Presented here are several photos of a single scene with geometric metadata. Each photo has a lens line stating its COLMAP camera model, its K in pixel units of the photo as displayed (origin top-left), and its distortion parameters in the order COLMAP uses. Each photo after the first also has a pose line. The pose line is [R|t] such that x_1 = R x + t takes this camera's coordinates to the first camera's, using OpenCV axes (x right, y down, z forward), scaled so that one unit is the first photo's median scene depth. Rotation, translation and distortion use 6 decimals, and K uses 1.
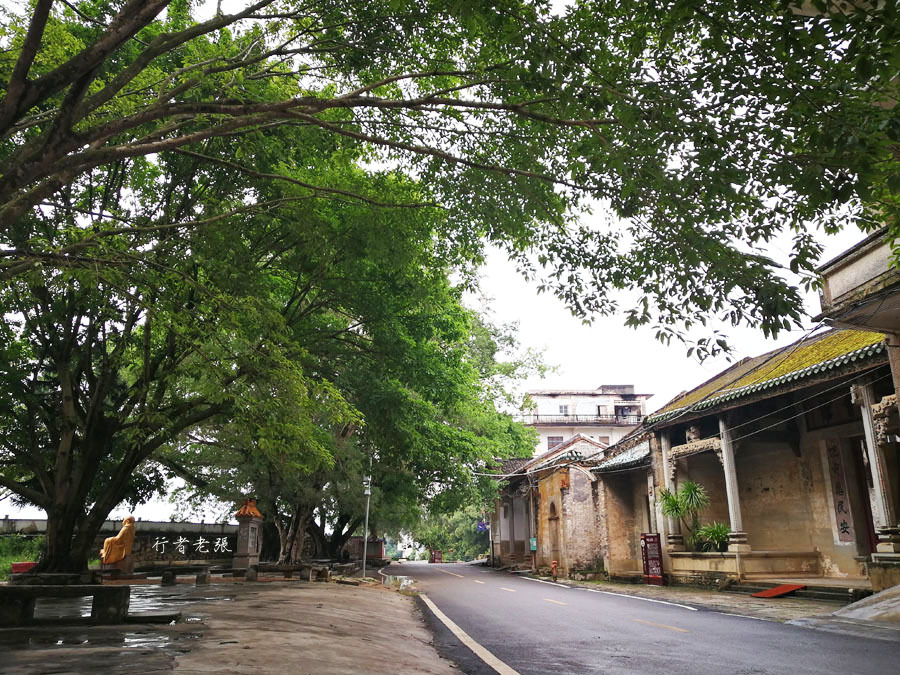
lens RADIAL K [[717.1, 0, 450.0], [0, 717.1, 337.5], [0, 0, 1]] dist [-0.004548, -0.001587]
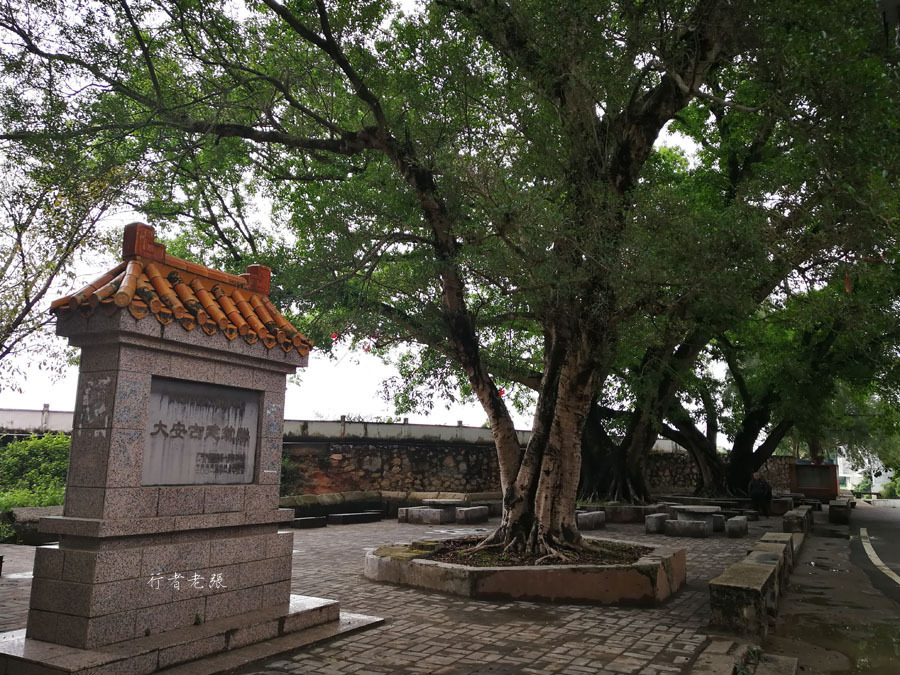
lens RADIAL K [[717.1, 0, 450.0], [0, 717.1, 337.5], [0, 0, 1]] dist [-0.004548, -0.001587]
pose [[0.854286, -0.065207, -0.515697, -0.079289], [0.120301, 0.989967, 0.074110, 0.162422], [0.505690, -0.125350, 0.853560, 0.574054]]
